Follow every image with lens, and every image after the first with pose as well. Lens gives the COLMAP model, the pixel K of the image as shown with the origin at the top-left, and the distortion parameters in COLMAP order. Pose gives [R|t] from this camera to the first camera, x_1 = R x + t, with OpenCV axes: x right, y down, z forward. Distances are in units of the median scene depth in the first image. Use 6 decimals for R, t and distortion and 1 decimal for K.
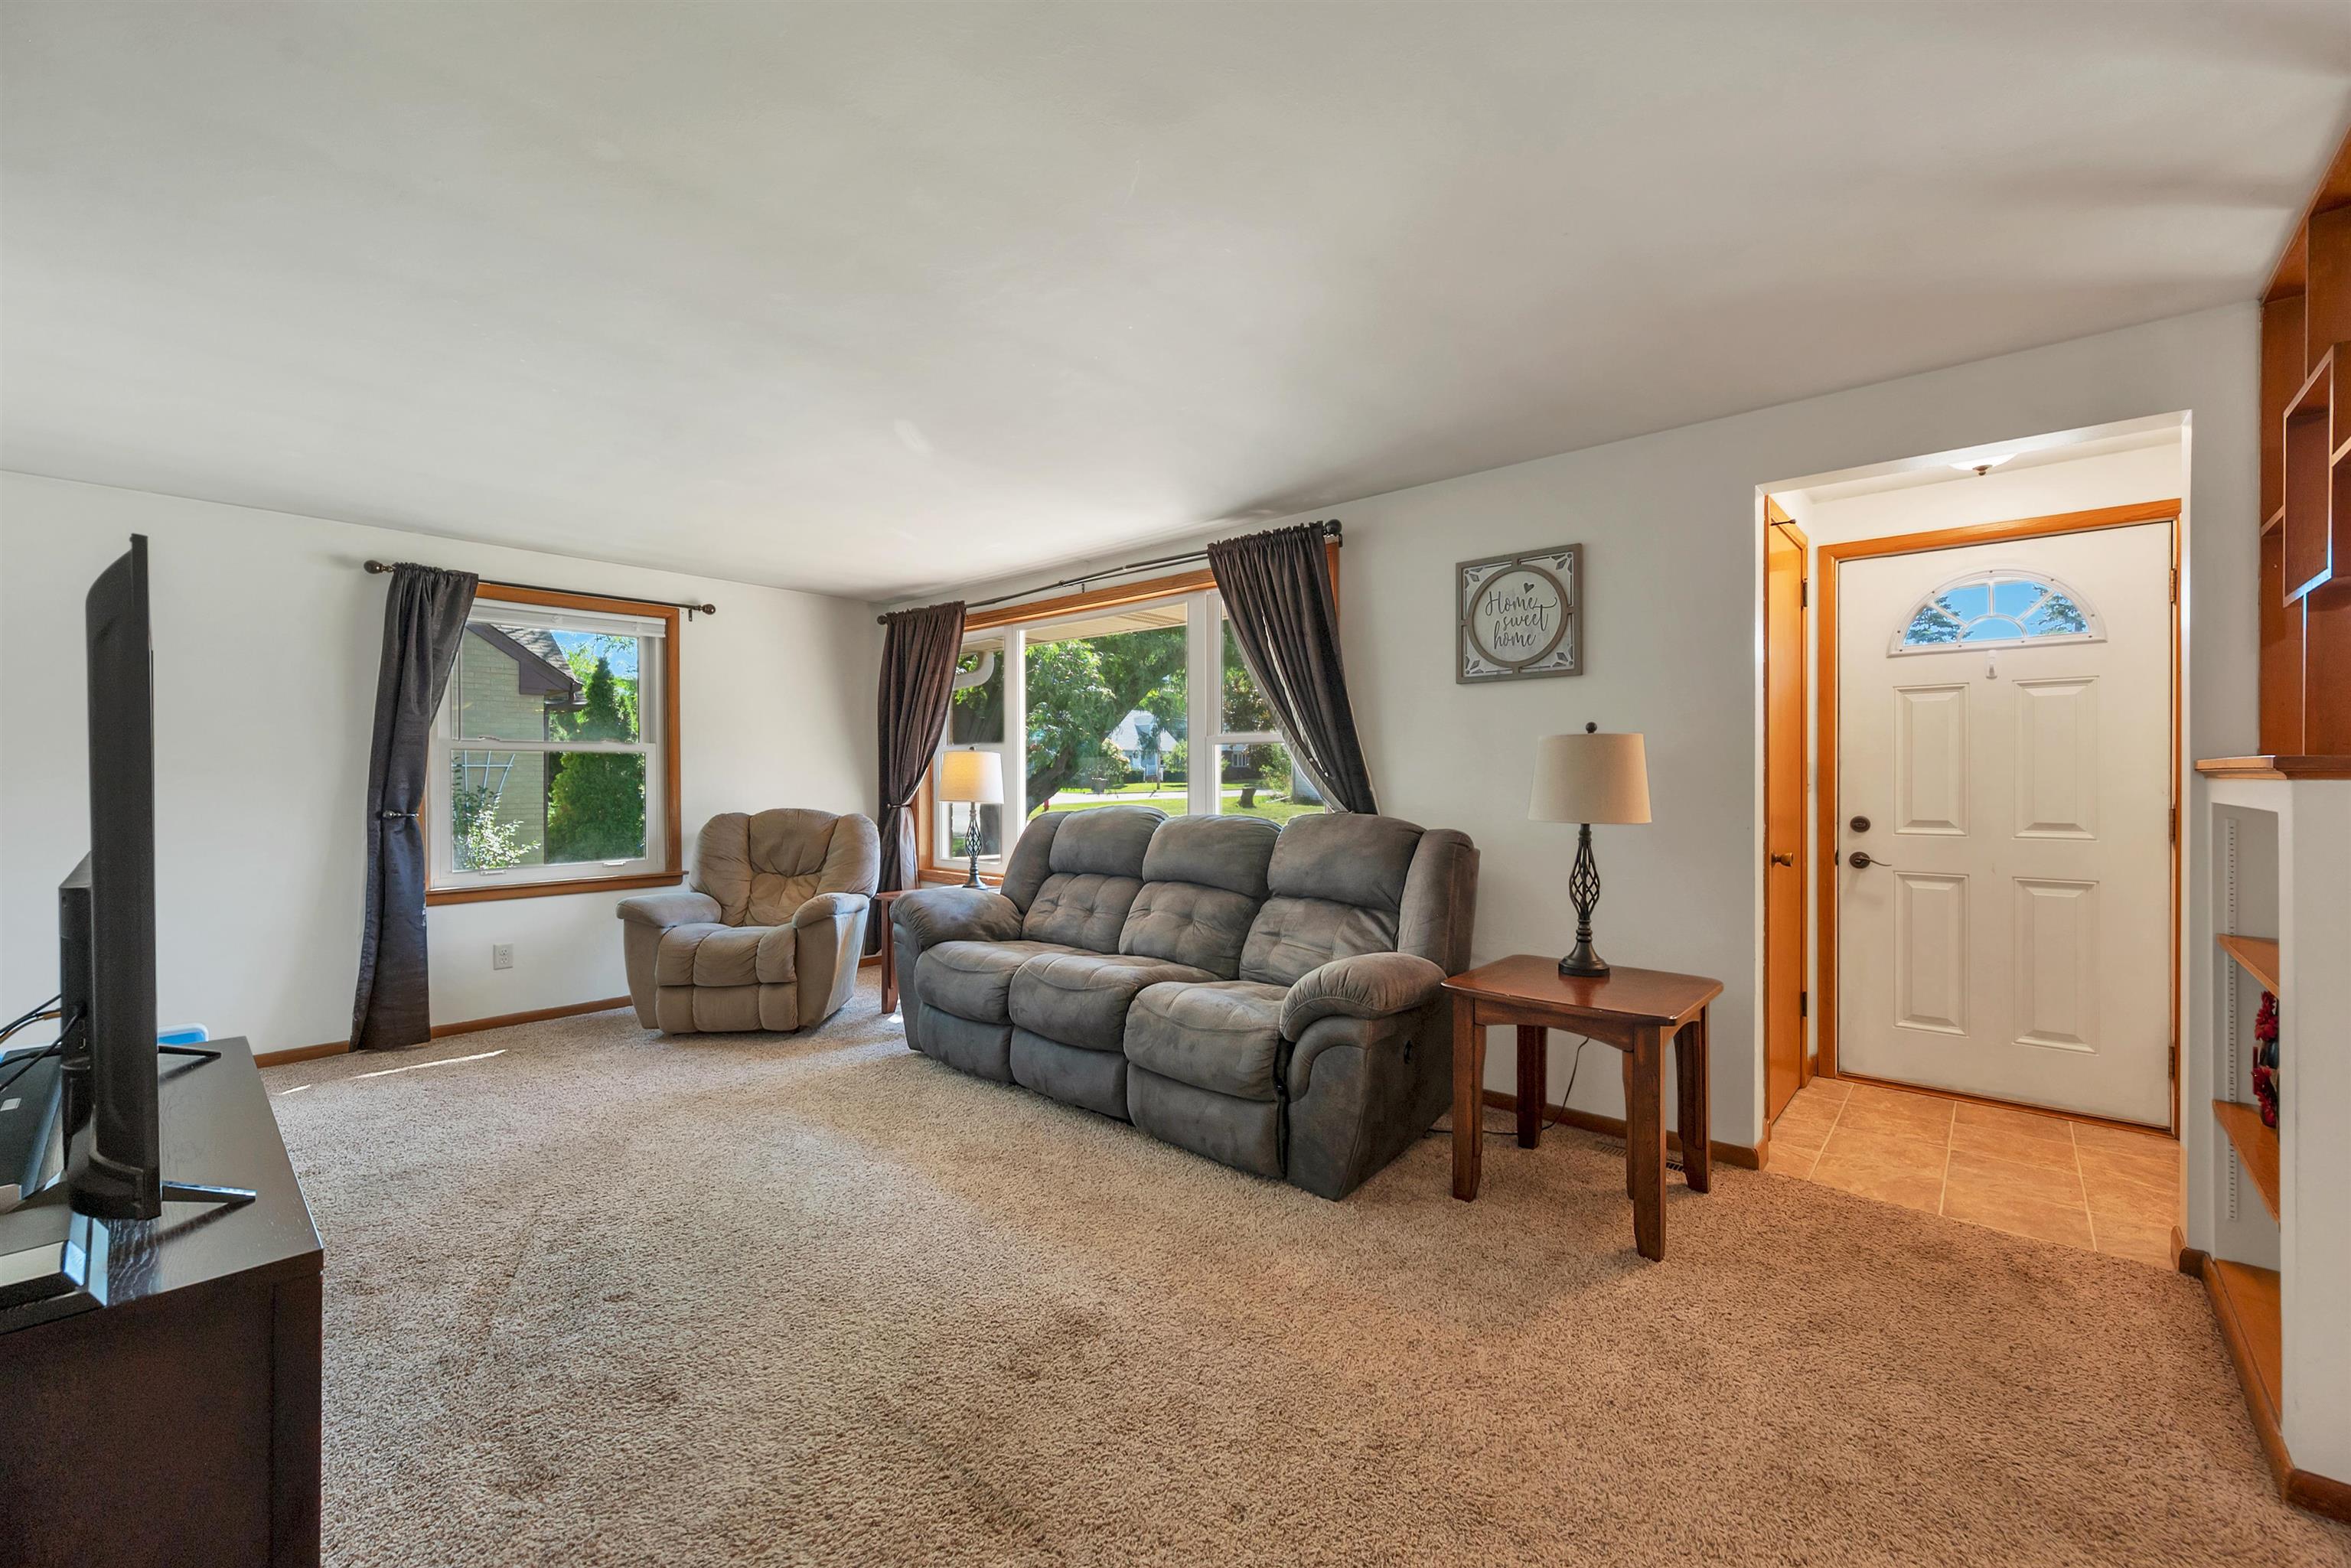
lens RADIAL K [[958.7, 0, 1170.3], [0, 958.7, 780.5], [0, 0, 1]] dist [-0.000942, -0.000138]
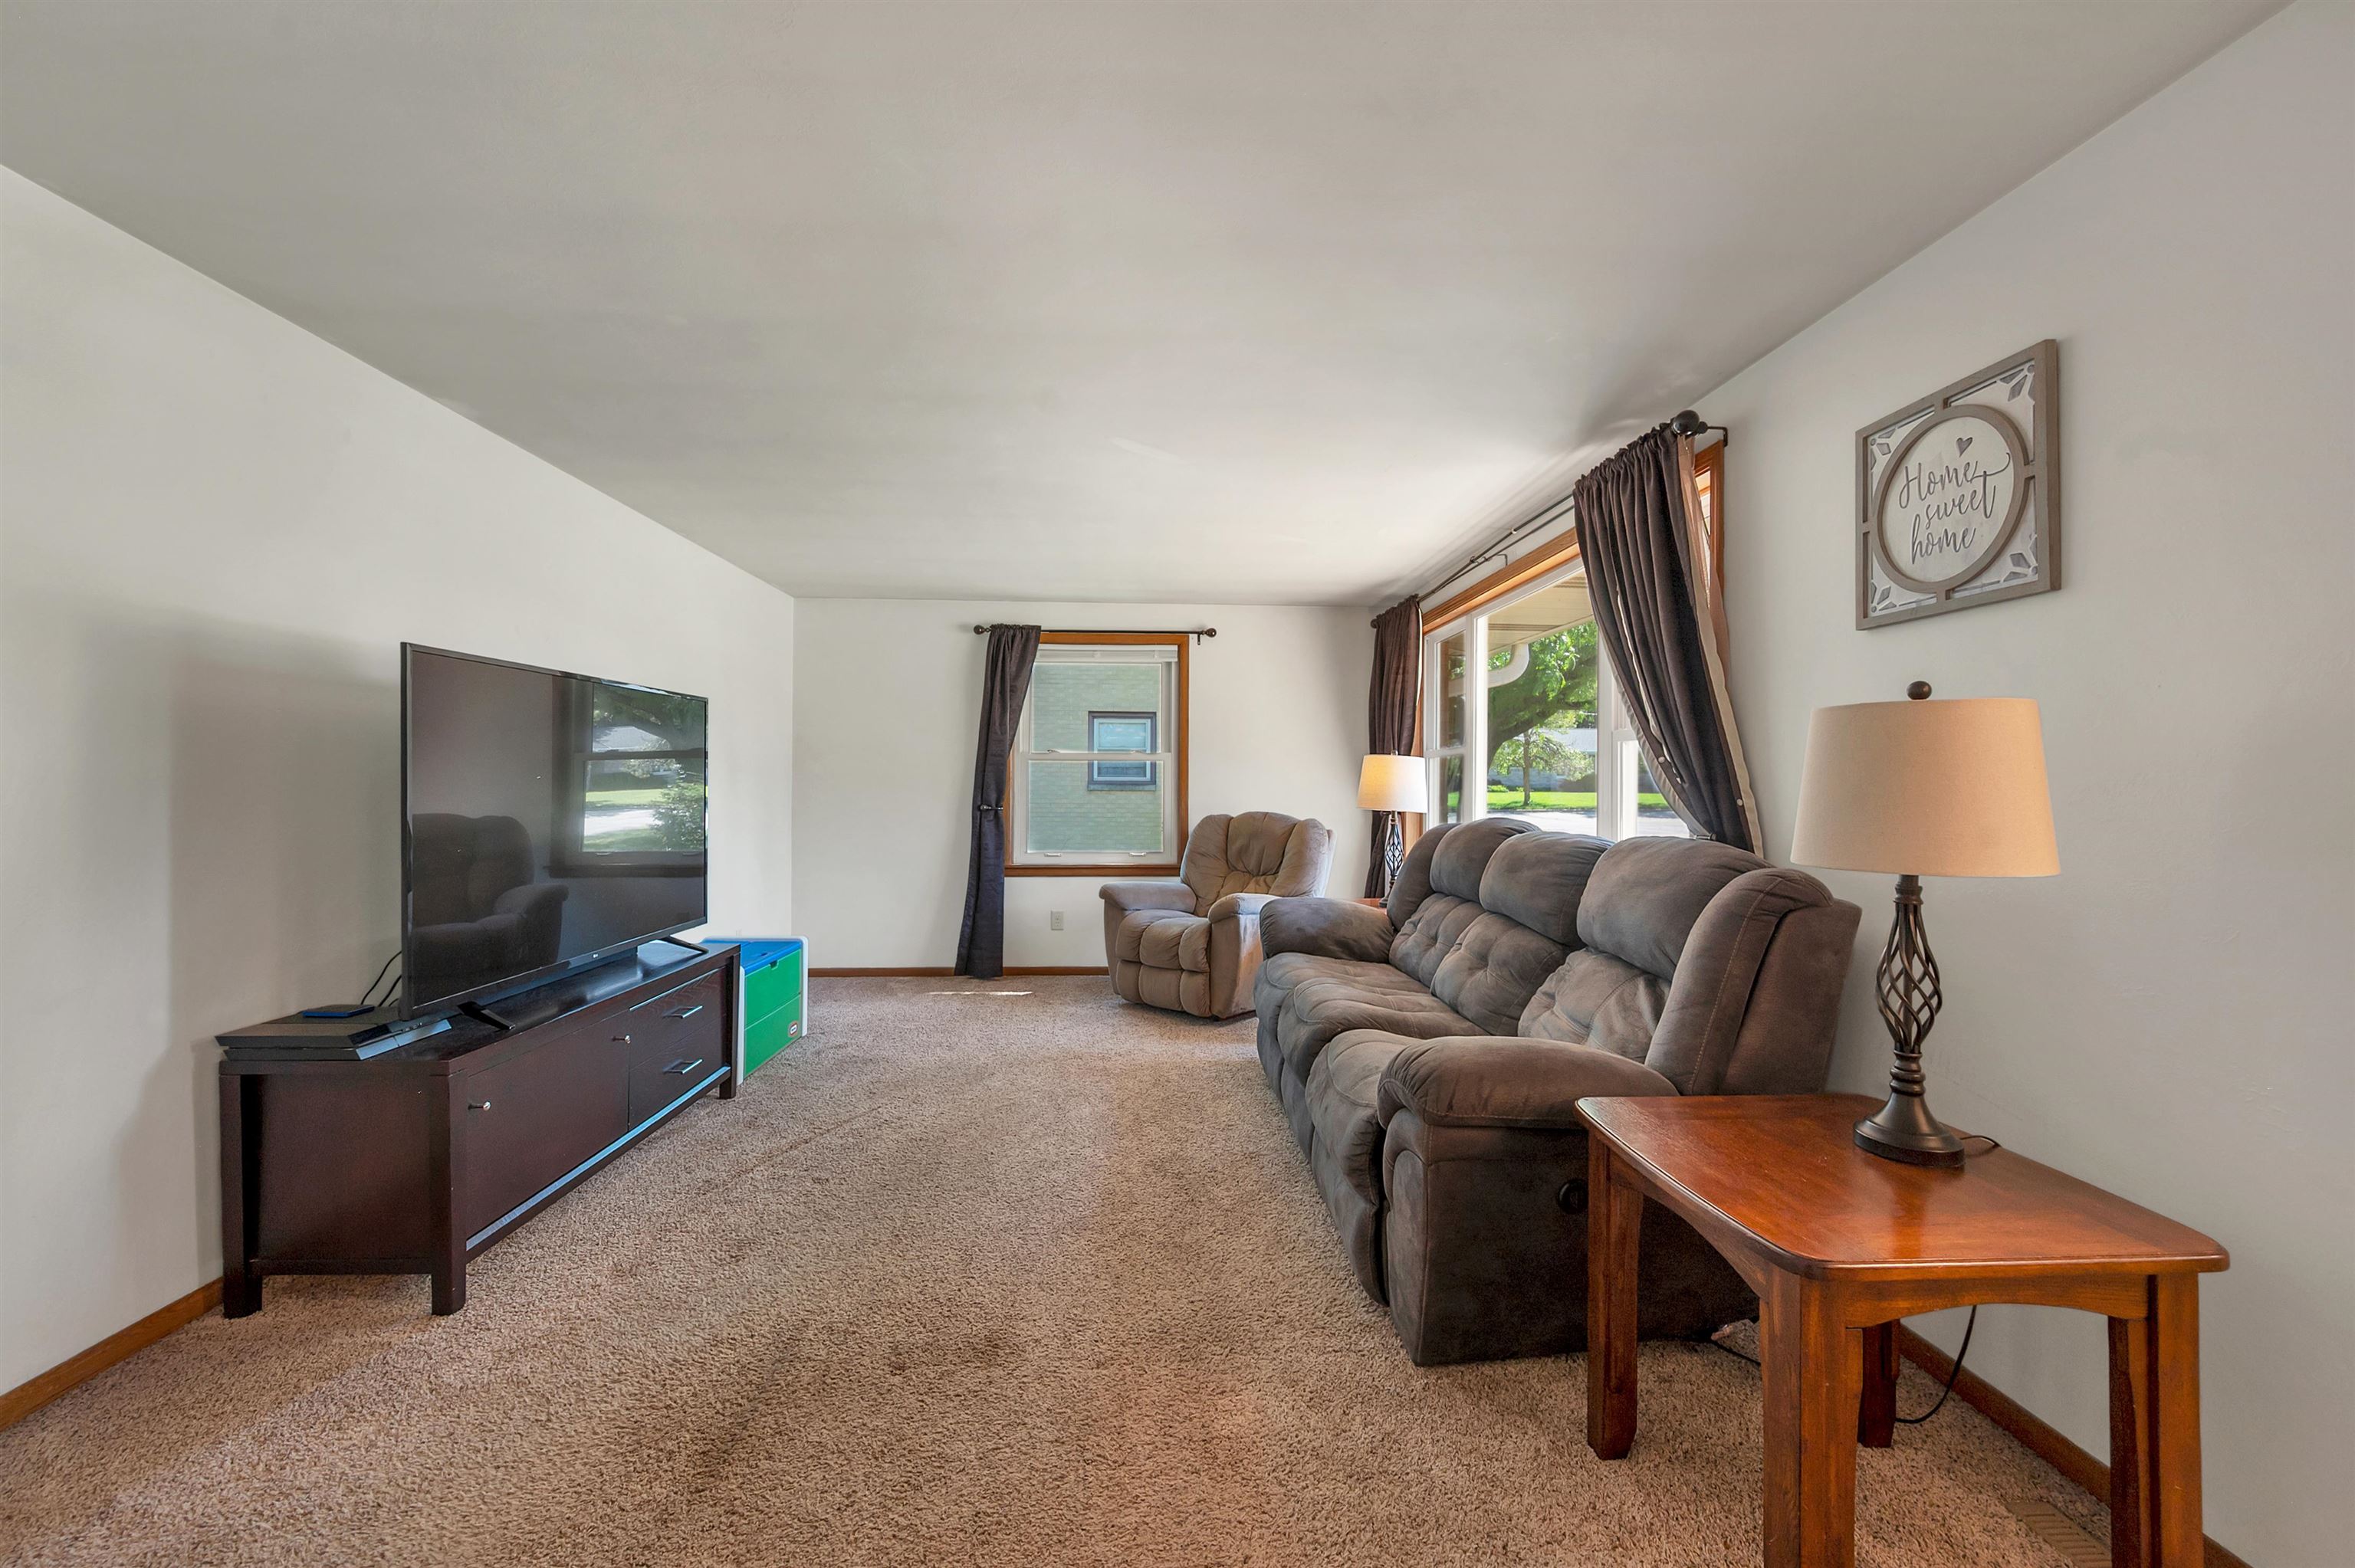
lens RADIAL K [[960.2, 0, 1172.3], [0, 960.2, 780.5], [0, 0, 1]] dist [-0.000942, -0.000138]
pose [[0.699231, 0.003023, -0.714890, 0.388425], [-0.008956, 0.999950, -0.004531, 0.000245], [0.714840, 0.009571, 0.699223, 0.243475]]
